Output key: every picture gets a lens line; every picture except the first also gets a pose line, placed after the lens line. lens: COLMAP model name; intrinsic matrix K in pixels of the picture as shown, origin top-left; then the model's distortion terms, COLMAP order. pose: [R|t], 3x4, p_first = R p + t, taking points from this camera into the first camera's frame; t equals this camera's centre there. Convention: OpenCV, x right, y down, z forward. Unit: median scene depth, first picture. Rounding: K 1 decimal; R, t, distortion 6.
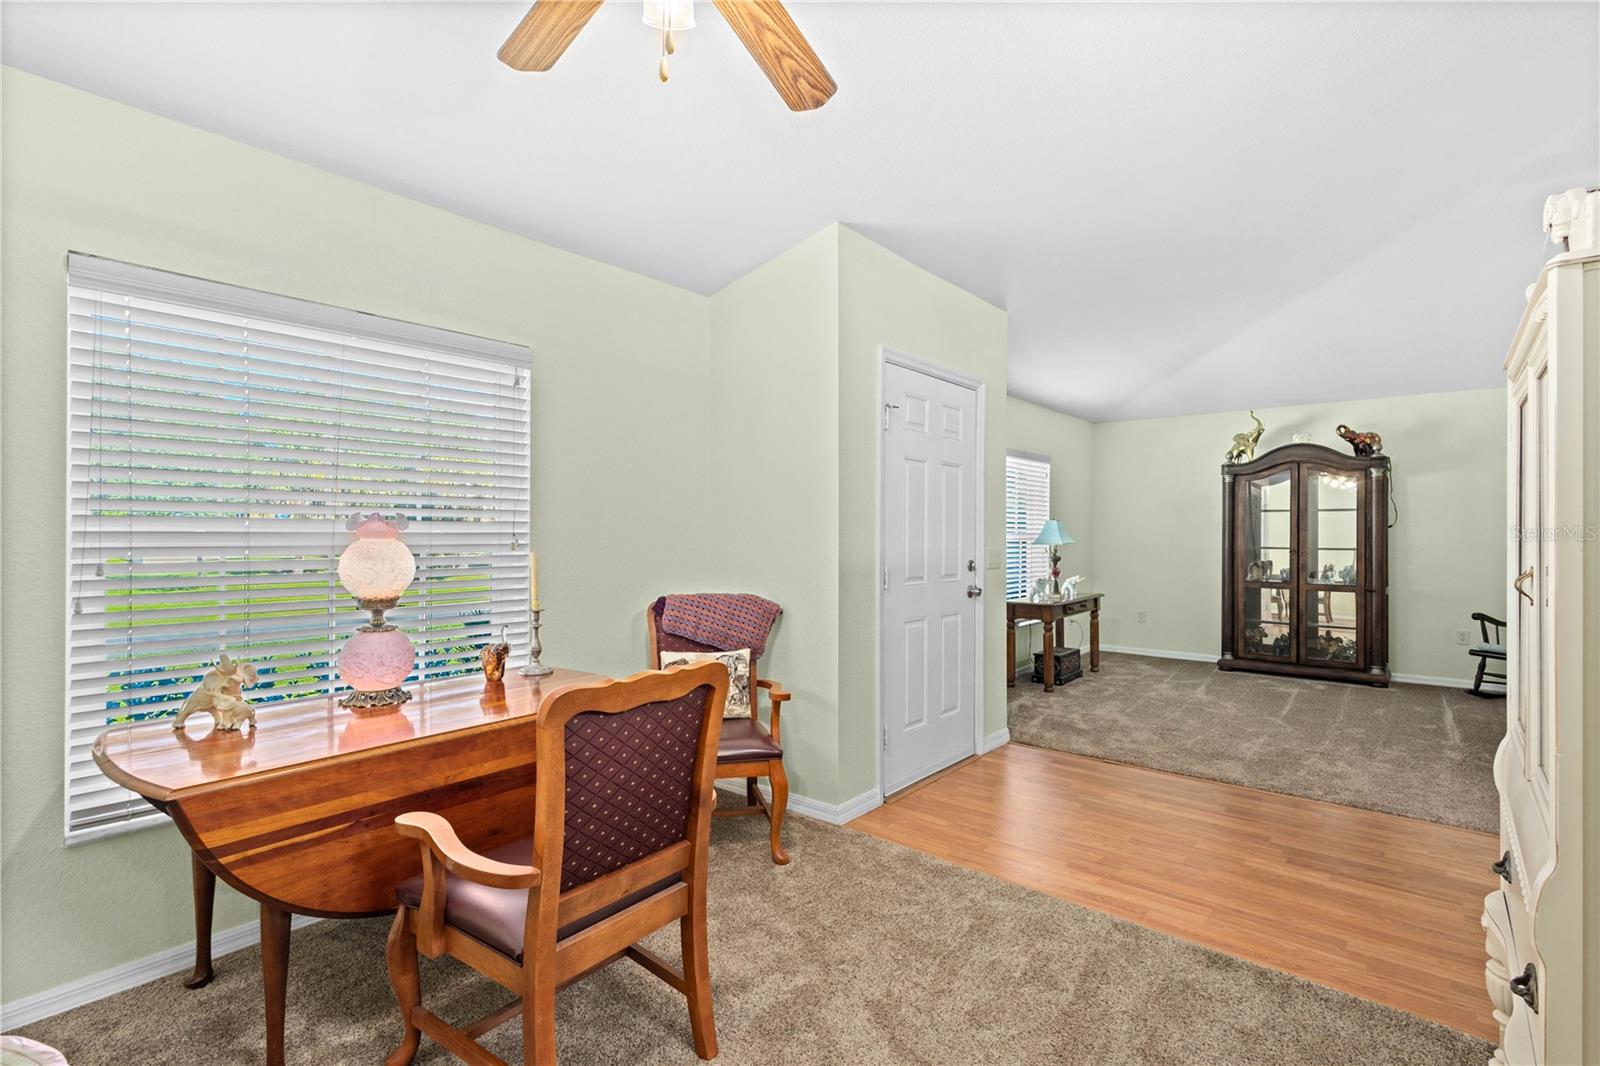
lens RADIAL K [[740.5, 0, 795.4], [0, 740.5, 533.0], [0, 0, 1]] dist [0.003805, 0.000149]
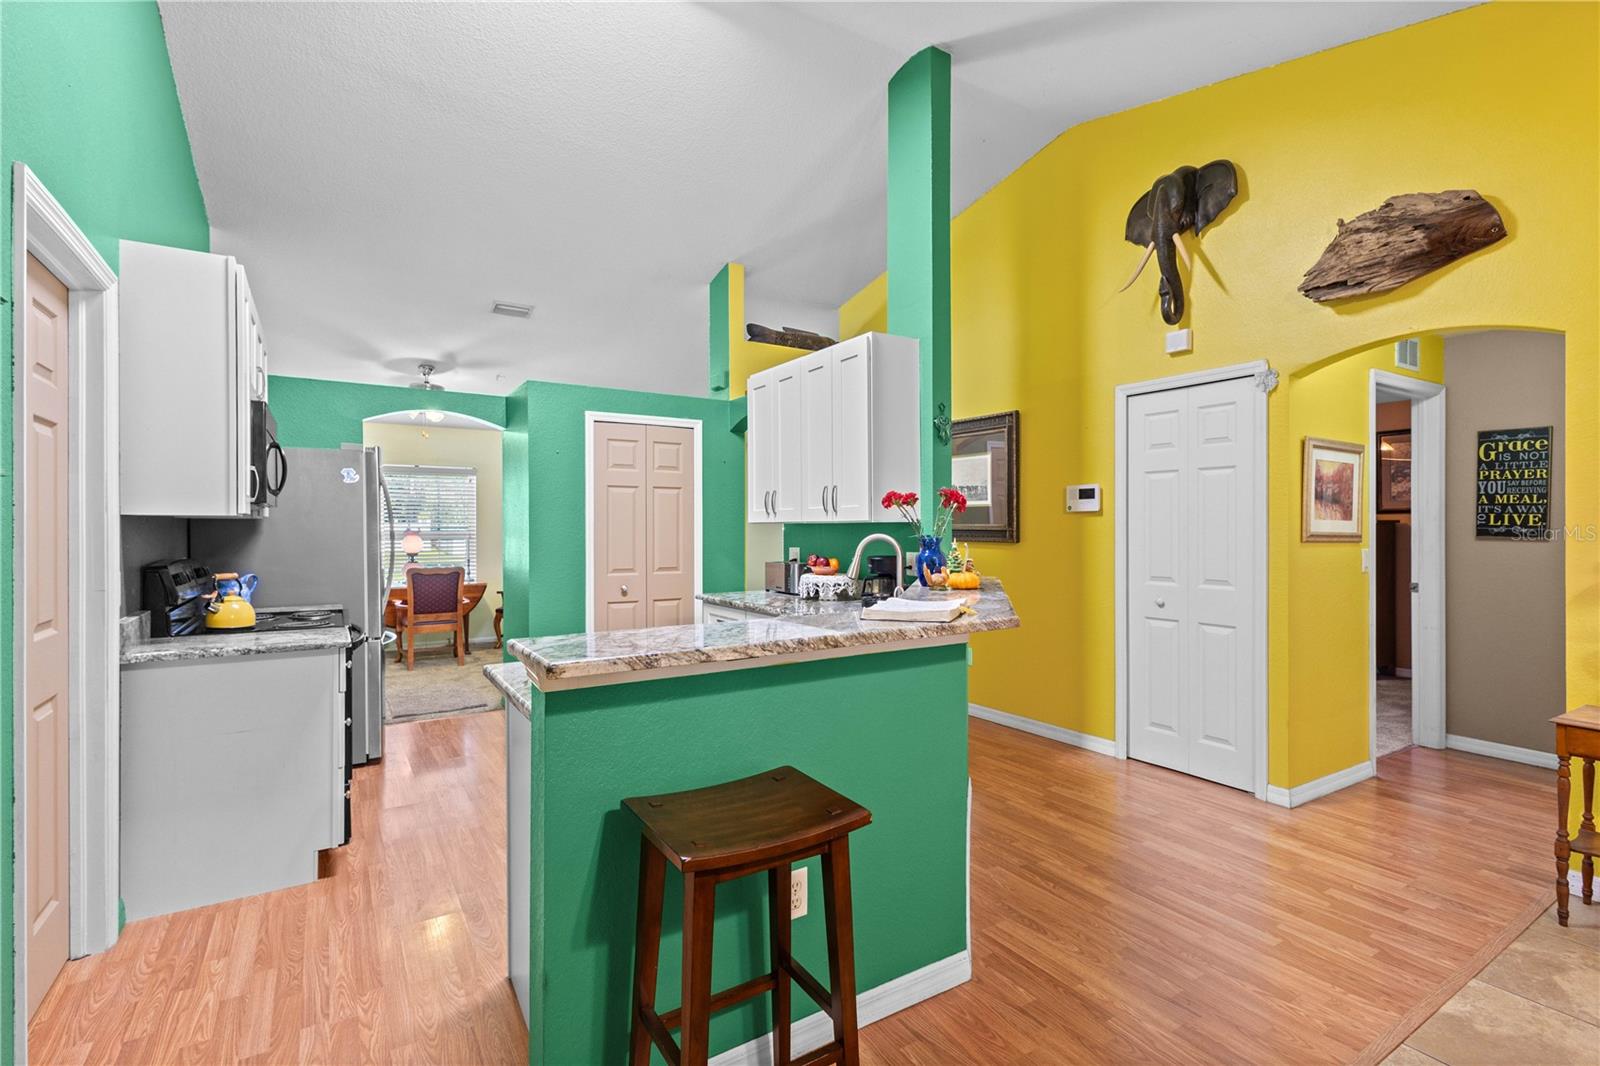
lens RADIAL K [[740.5, 0, 795.4], [0, 740.5, 533.0], [0, 0, 1]] dist [0.003805, 0.000149]
pose [[0.950830, -0.002804, -0.309700, 0.797729], [0.004256, 0.999983, 0.004012, -0.004284], [0.309683, -0.005133, 0.950826, -0.624240]]
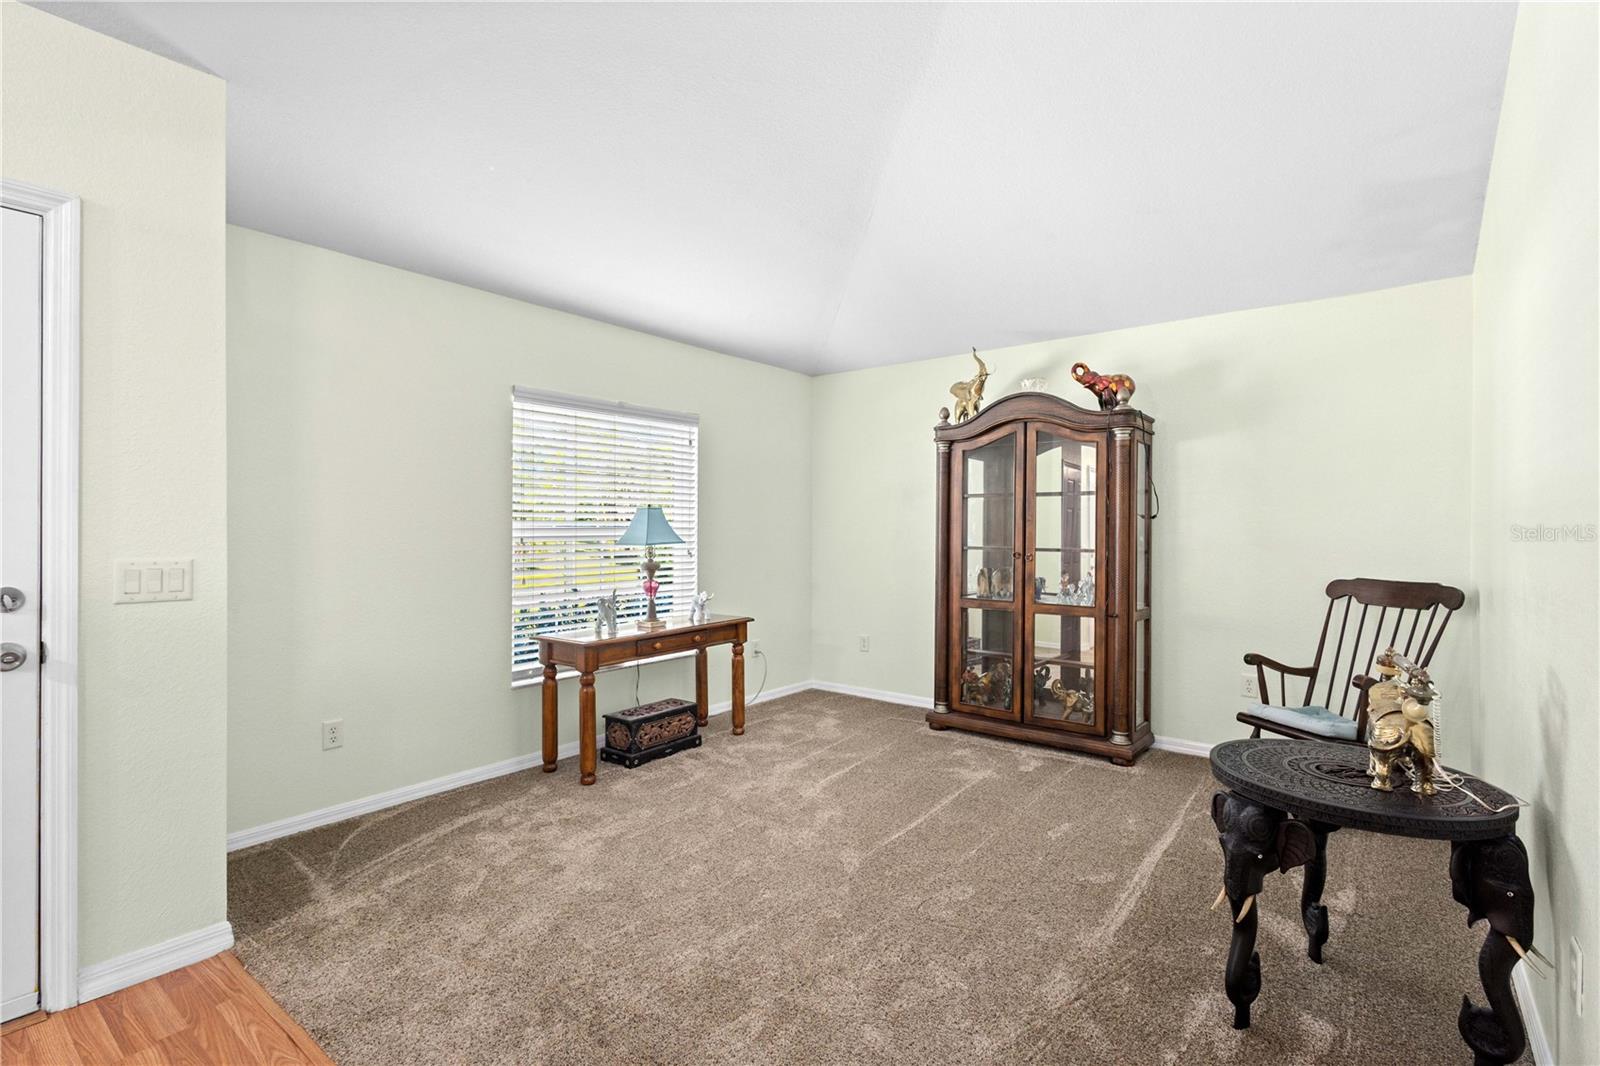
lens RADIAL K [[741.6, 0, 802.4], [0, 741.6, 526.4], [0, 0, 1]] dist [0.000752, -0.000054]
pose [[0.999183, -0.000542, 0.040414, 0.463436], [0.000593, 0.999999, -0.001251, 0.000339], [-0.040413, 0.001274, 0.999182, 0.349725]]
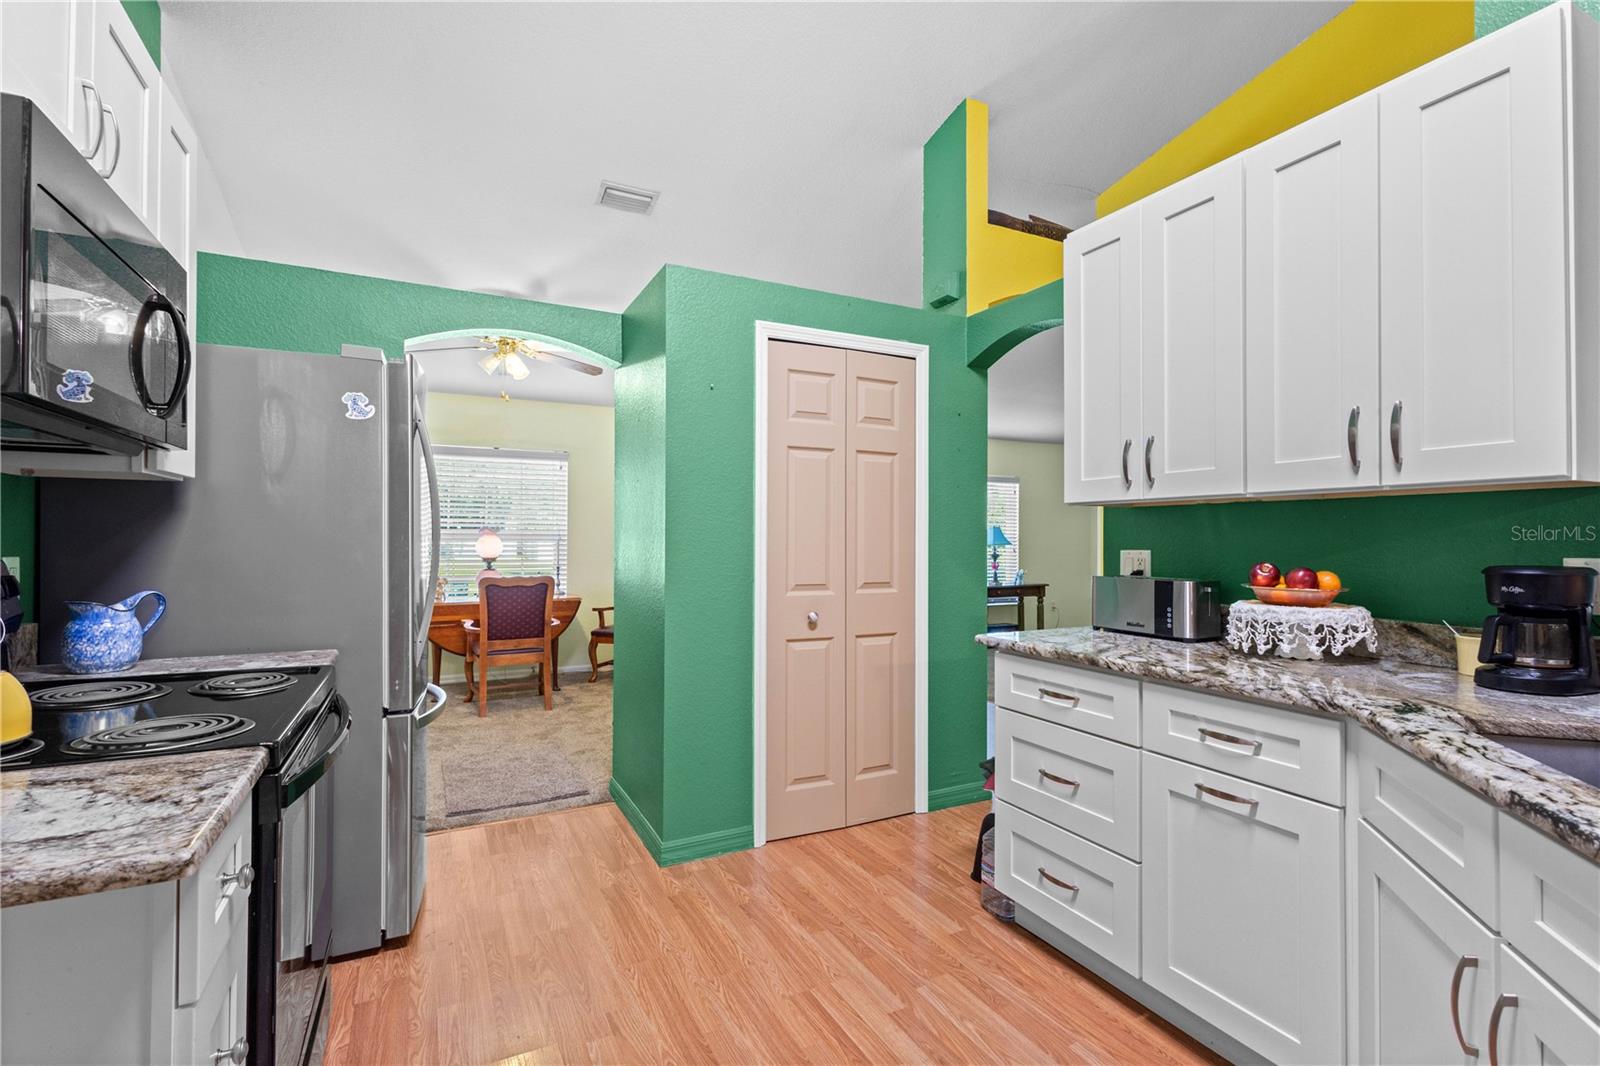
lens RADIAL K [[723.5, 0, 790.5], [0, 723.5, 532.8], [0, 0, 1]] dist [0.001375, 0.000283]
pose [[0.916340, -0.002776, -0.400392, 0.543428], [-0.001980, 0.999932, -0.011463, 0.009023], [0.400396, 0.011297, 0.916272, -0.352732]]
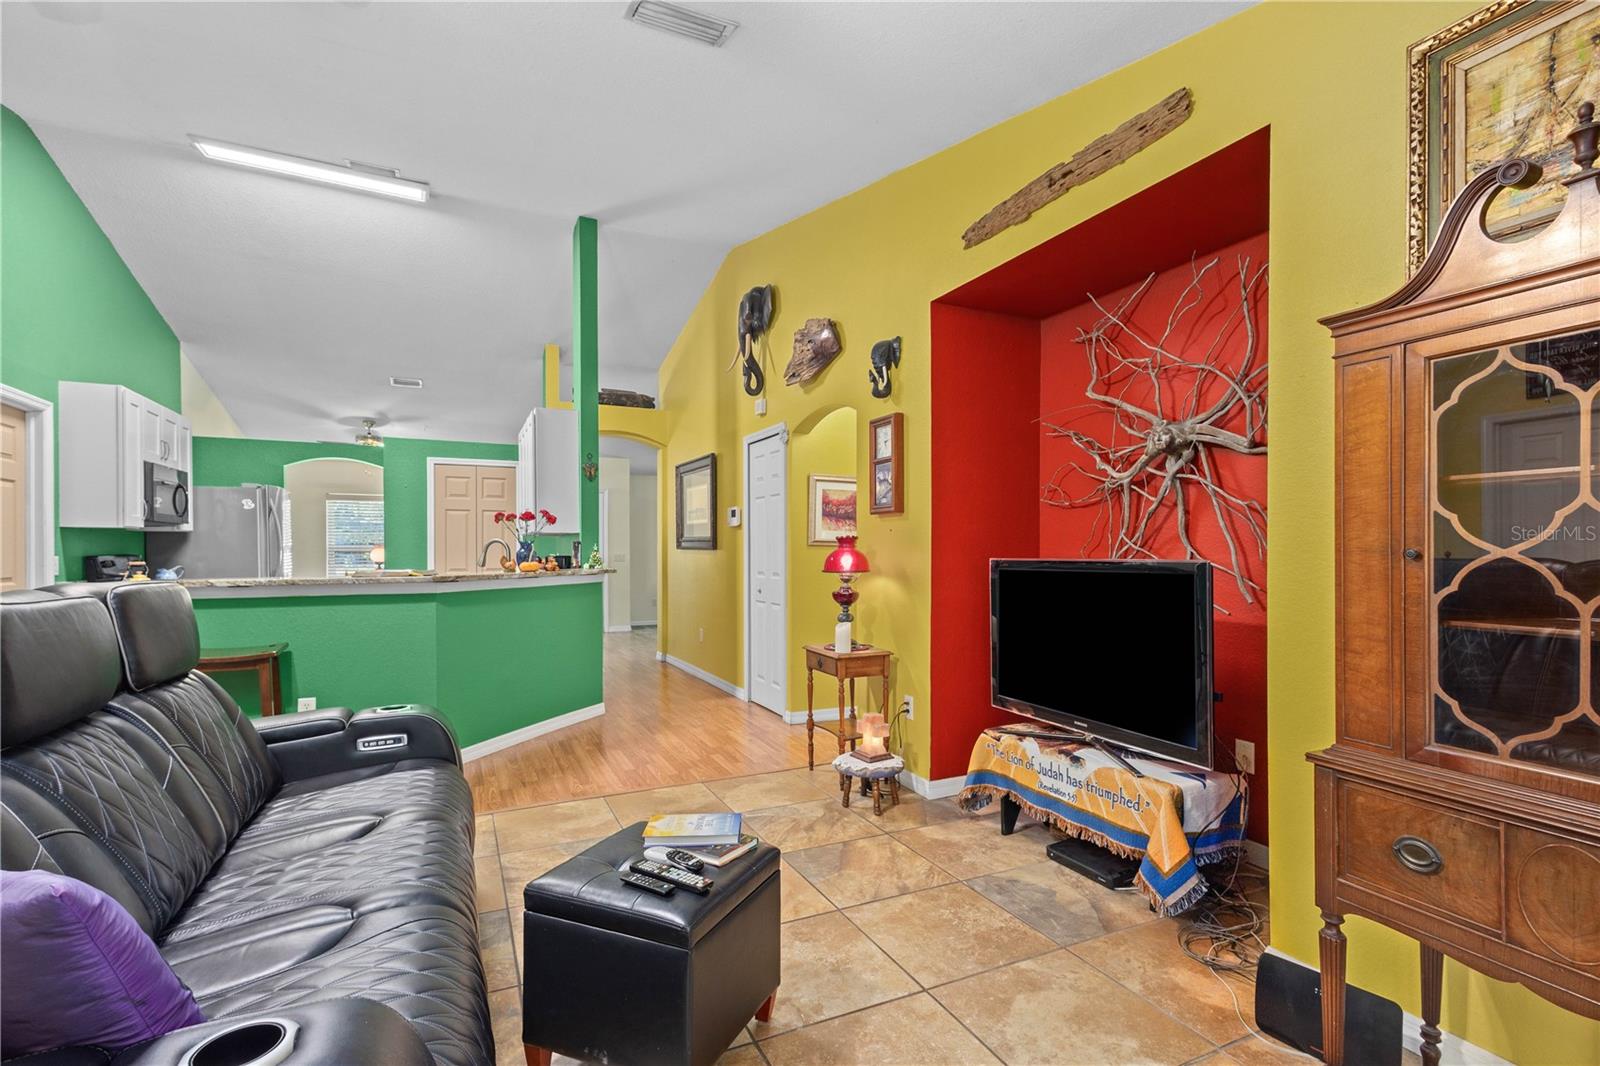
lens RADIAL K [[735.7, 0, 801.4], [0, 735.7, 553.9], [0, 0, 1]] dist [0.001718, 0.000124]
pose [[0.906993, -0.001358, -0.421144, 1.333151], [0.003000, 0.999990, 0.003236, 0.013137], [0.421136, -0.004198, 0.906988, -0.719098]]
